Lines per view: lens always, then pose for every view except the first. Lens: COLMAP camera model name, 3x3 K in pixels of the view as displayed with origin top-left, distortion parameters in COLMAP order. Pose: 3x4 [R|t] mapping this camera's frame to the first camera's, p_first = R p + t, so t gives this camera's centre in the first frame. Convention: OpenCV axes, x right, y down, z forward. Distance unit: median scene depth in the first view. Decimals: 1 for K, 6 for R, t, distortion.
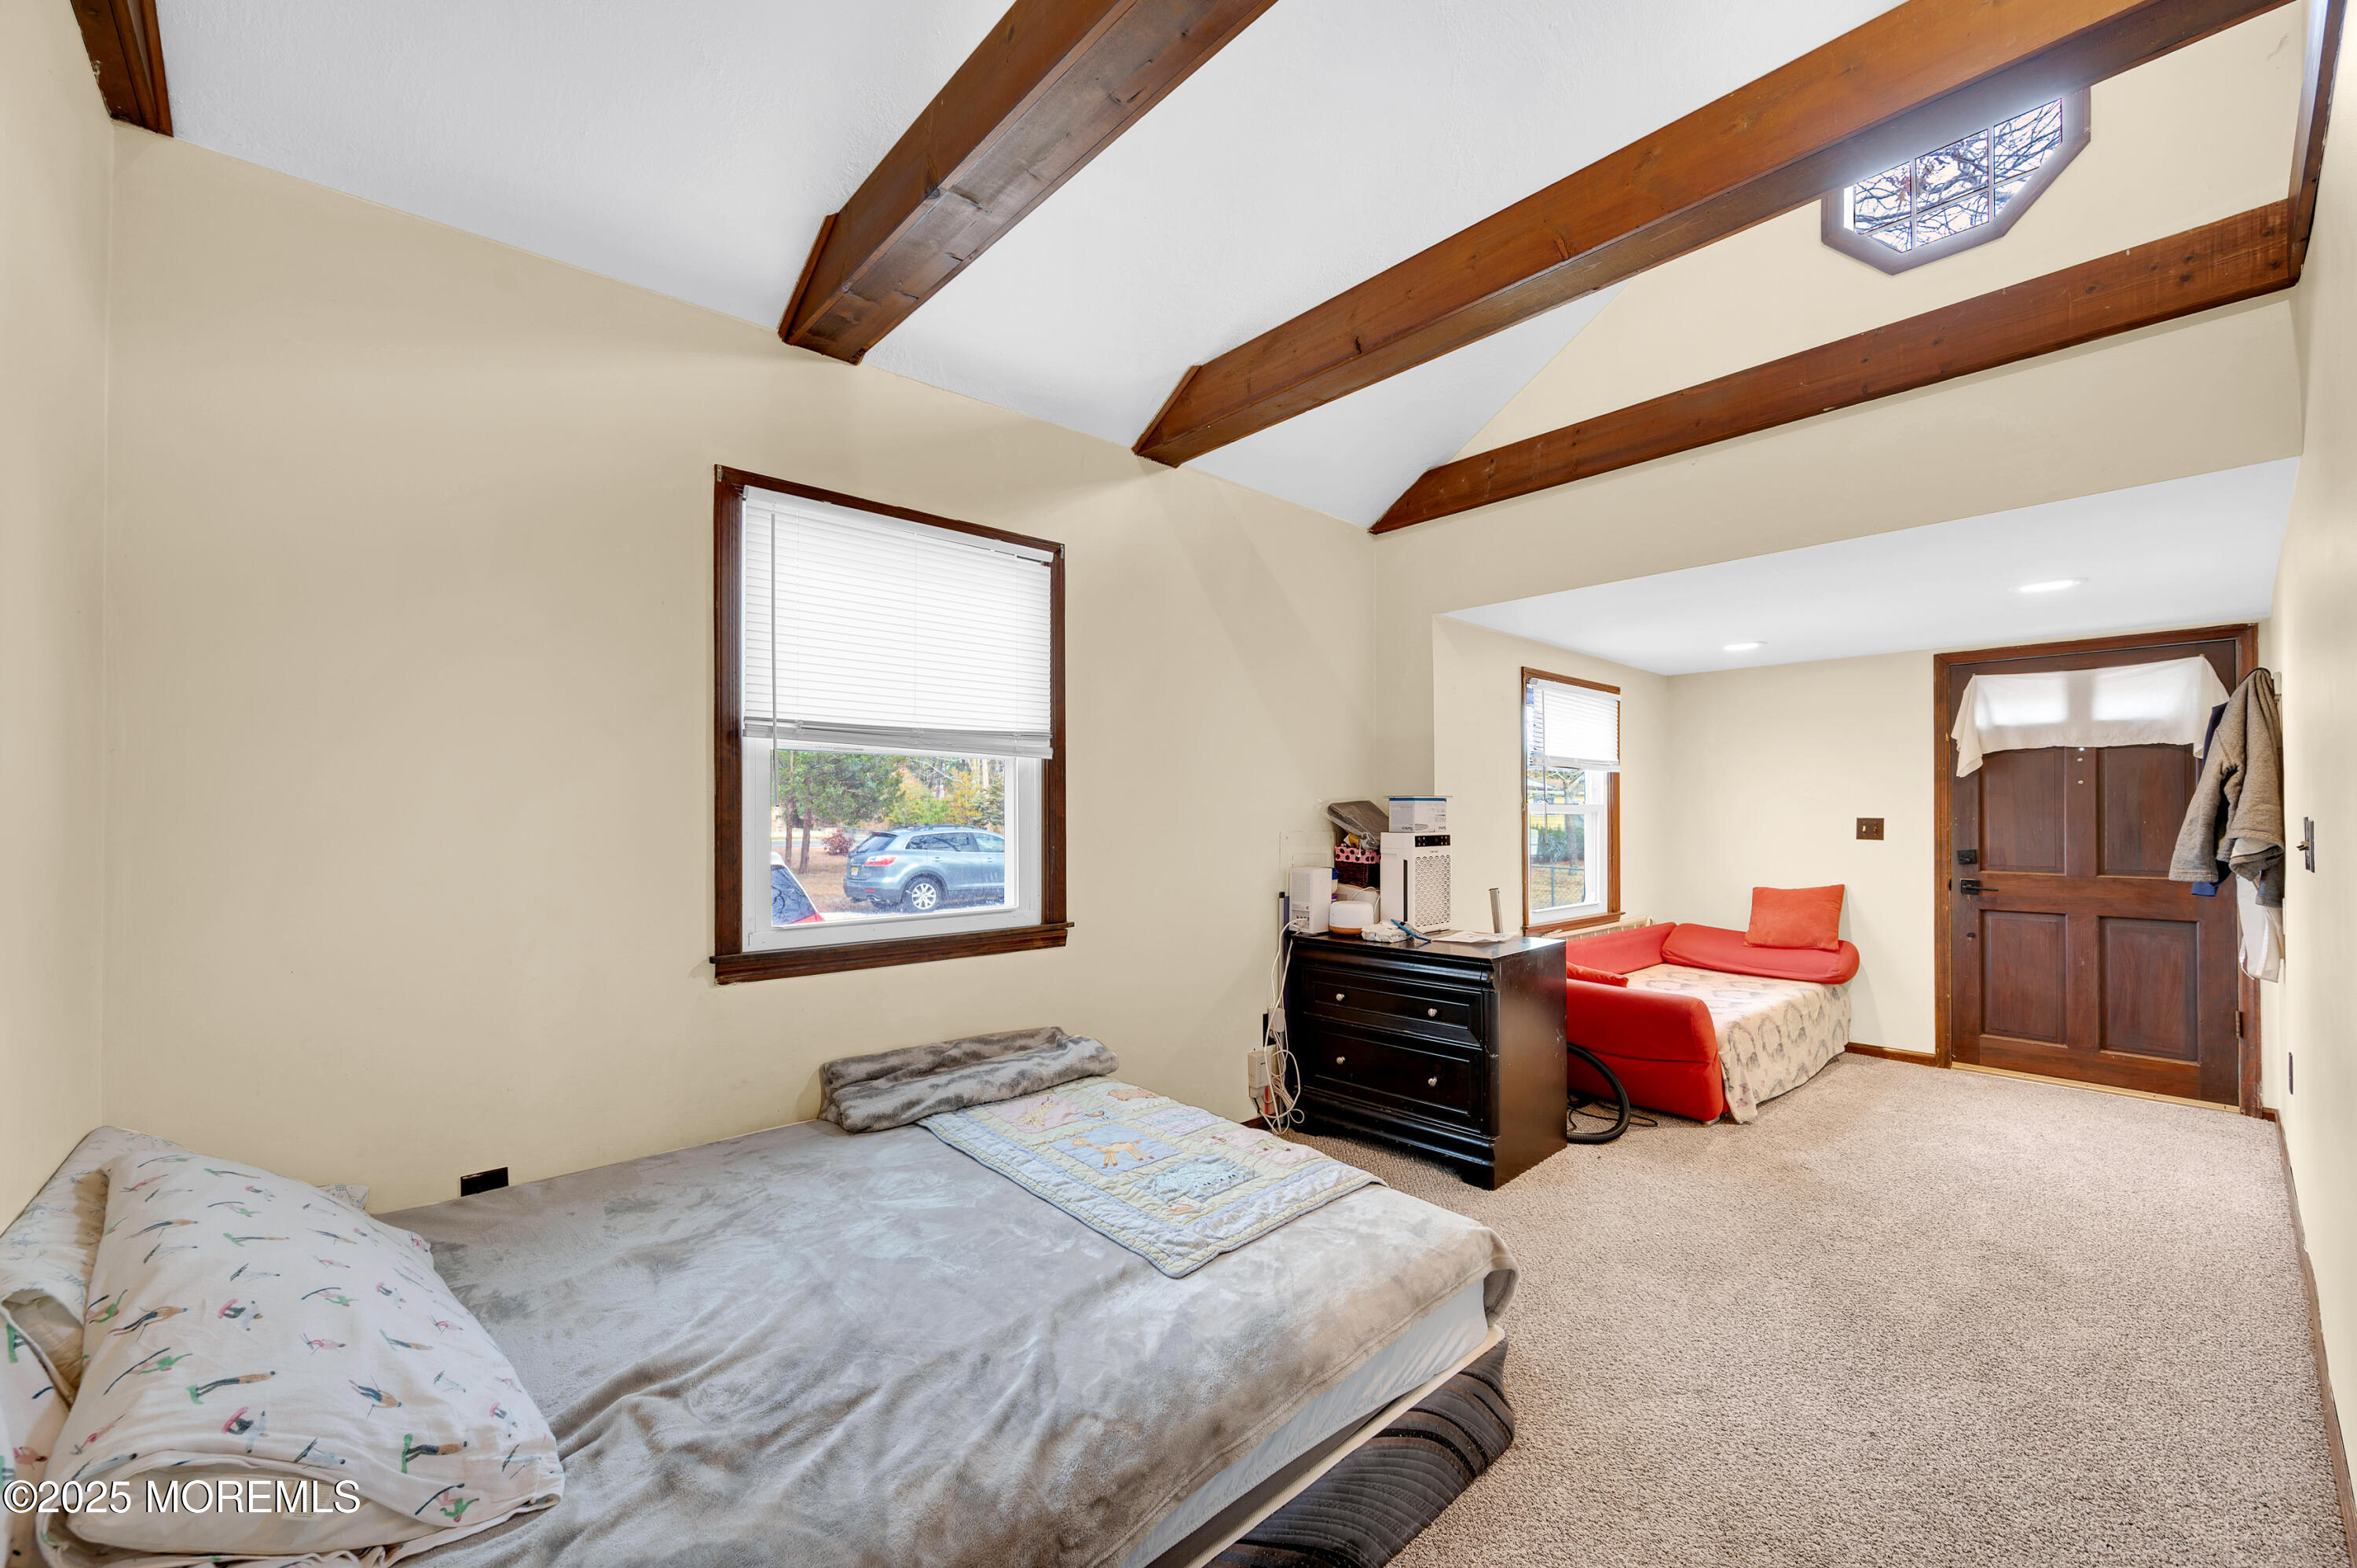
lens RADIAL K [[938.3, 0, 1178.2], [0, 938.3, 816.3], [0, 0, 1]] dist [0.000346, 0.000037]
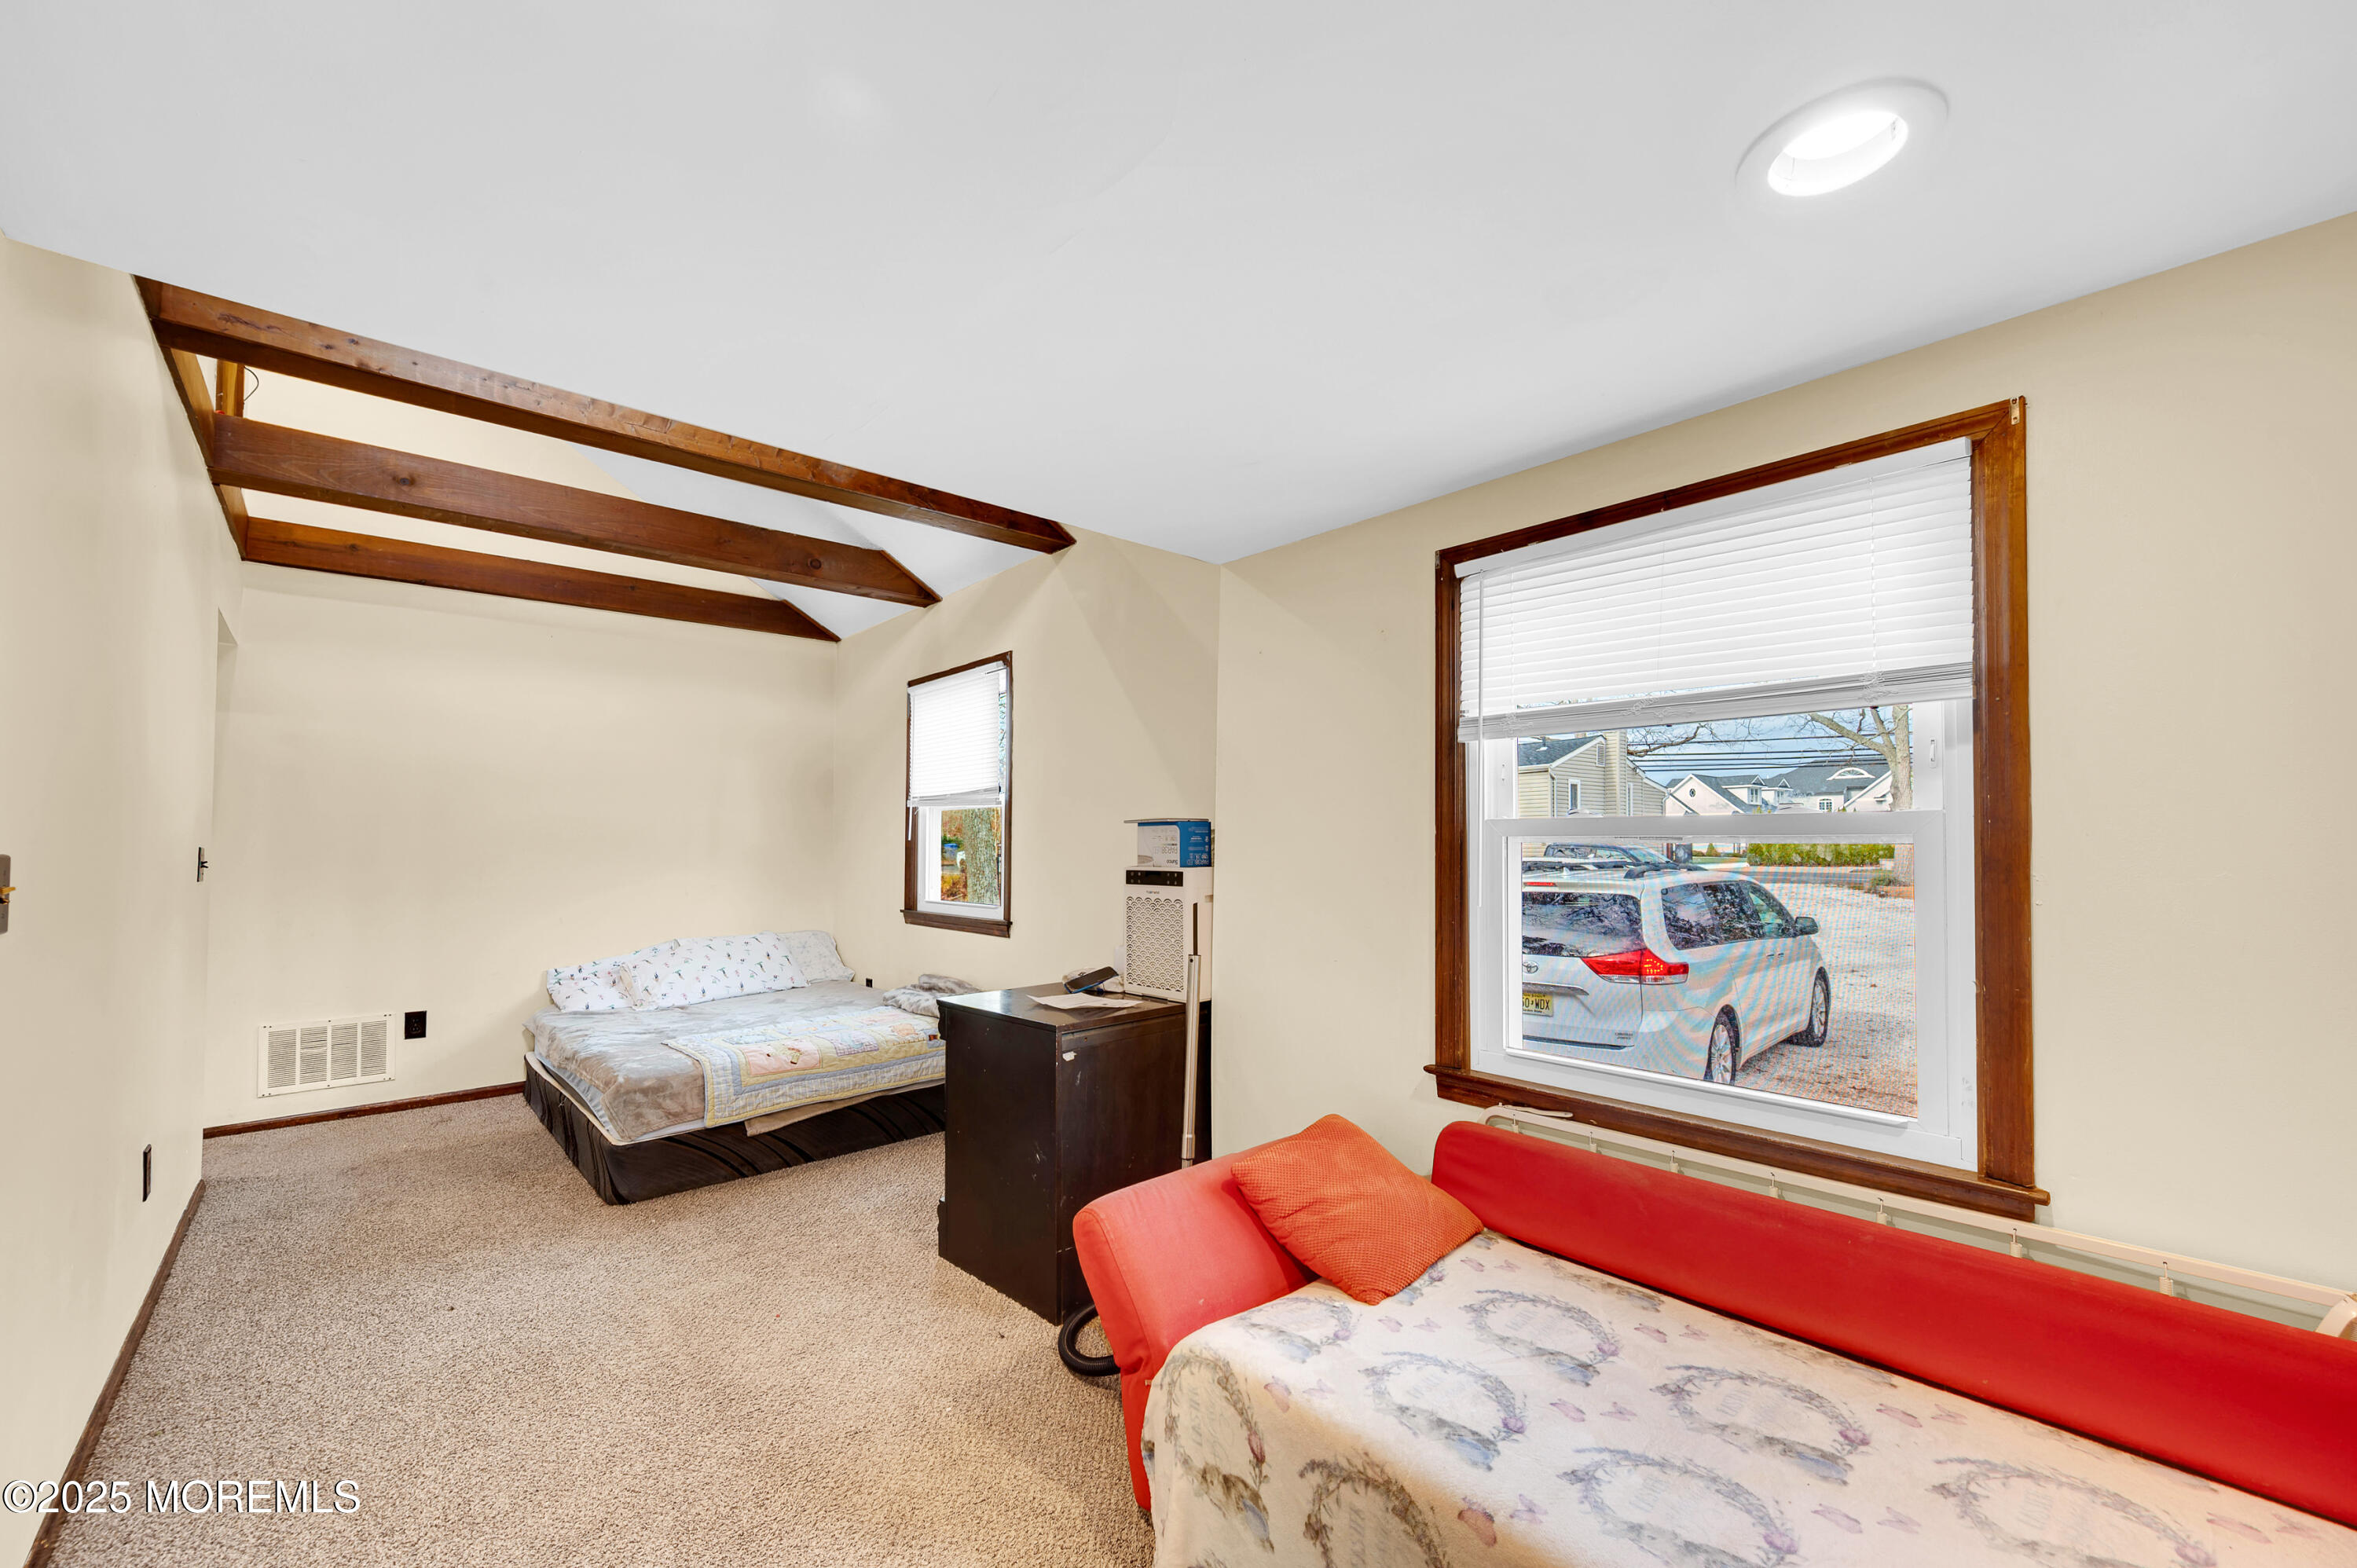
lens RADIAL K [[938.3, 0, 1178.2], [0, 938.3, 816.3], [0, 0, 1]] dist [0.000346, 0.000037]
pose [[-0.011006, -0.034470, -0.999345, 0.759819], [-0.006030, 0.999390, -0.034405, 0.002456], [0.999921, 0.005648, -0.011207, 0.748966]]
